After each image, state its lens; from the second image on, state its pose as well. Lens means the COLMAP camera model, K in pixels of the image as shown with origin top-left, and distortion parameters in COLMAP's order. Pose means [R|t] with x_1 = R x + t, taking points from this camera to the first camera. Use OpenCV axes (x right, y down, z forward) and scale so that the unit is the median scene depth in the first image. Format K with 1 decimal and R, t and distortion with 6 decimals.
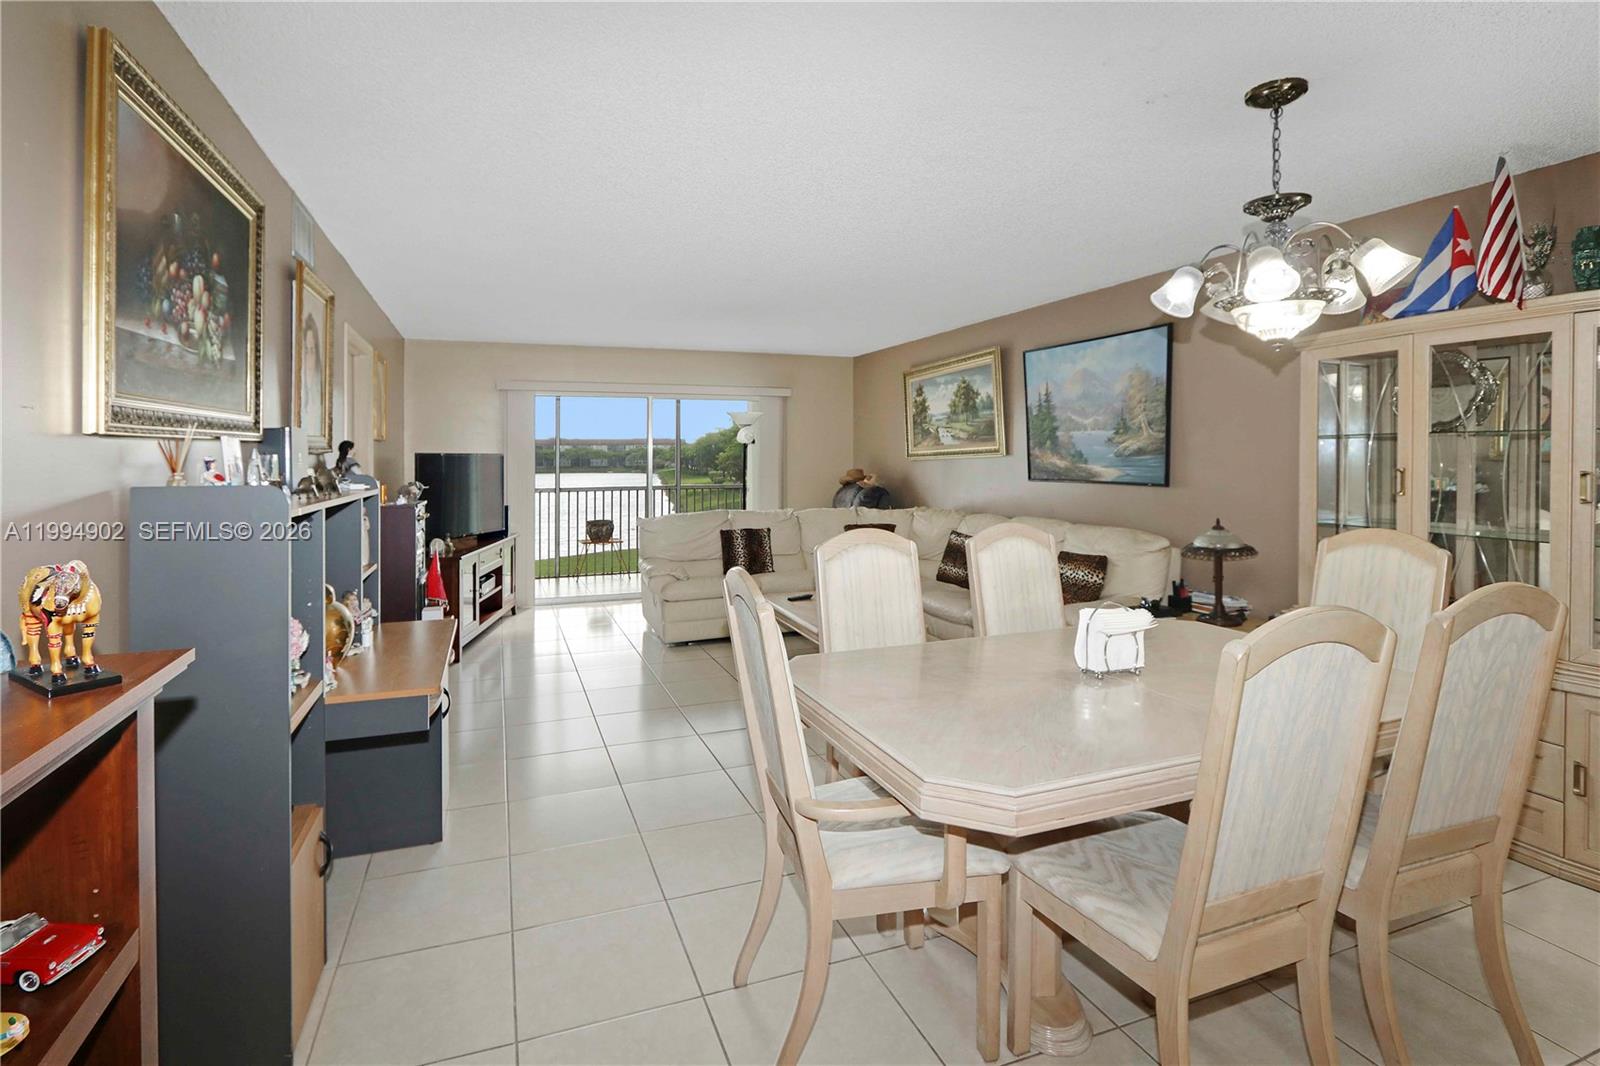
lens RADIAL K [[778.3, 0, 770.6], [0, 778.3, 460.5], [0, 0, 1]] dist [-0.017440, 0.000046]
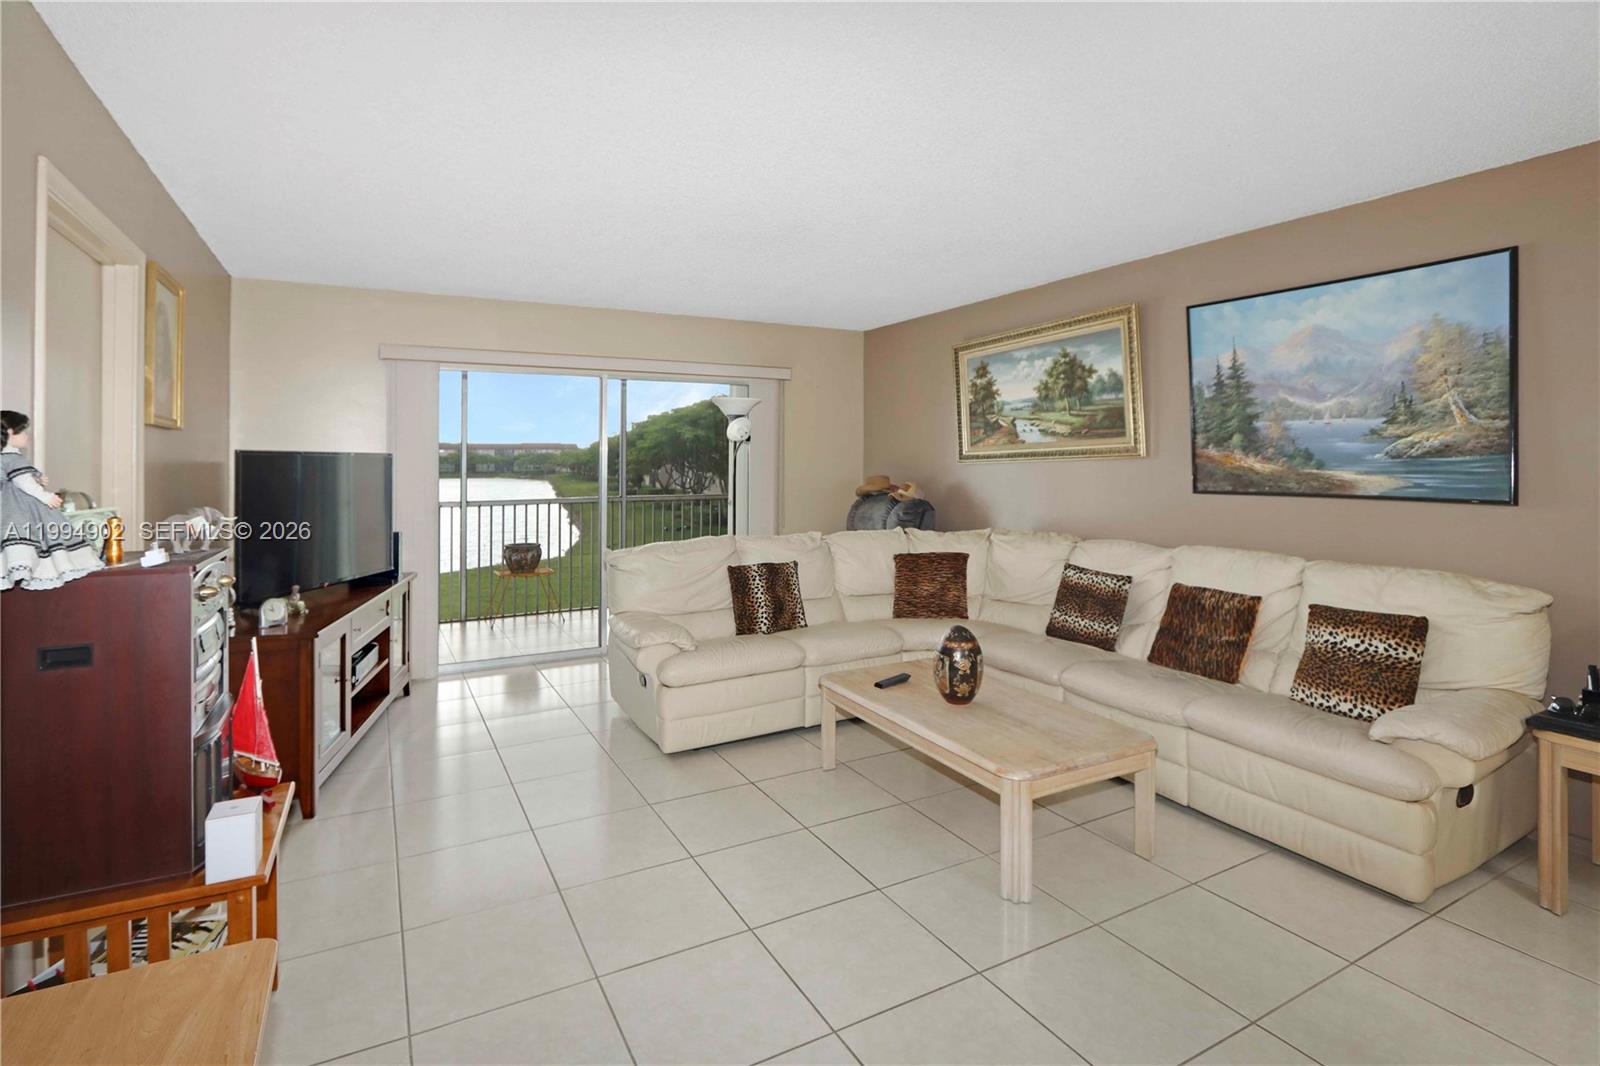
lens RADIAL K [[778.3, 0, 770.6], [0, 778.3, 460.5], [0, 0, 1]] dist [-0.017440, 0.000046]
pose [[0.990891, 0.001203, 0.134661, -0.120251], [-0.000362, 0.999980, -0.006271, 0.001278], [-0.134665, 0.006166, 0.990872, 0.323676]]
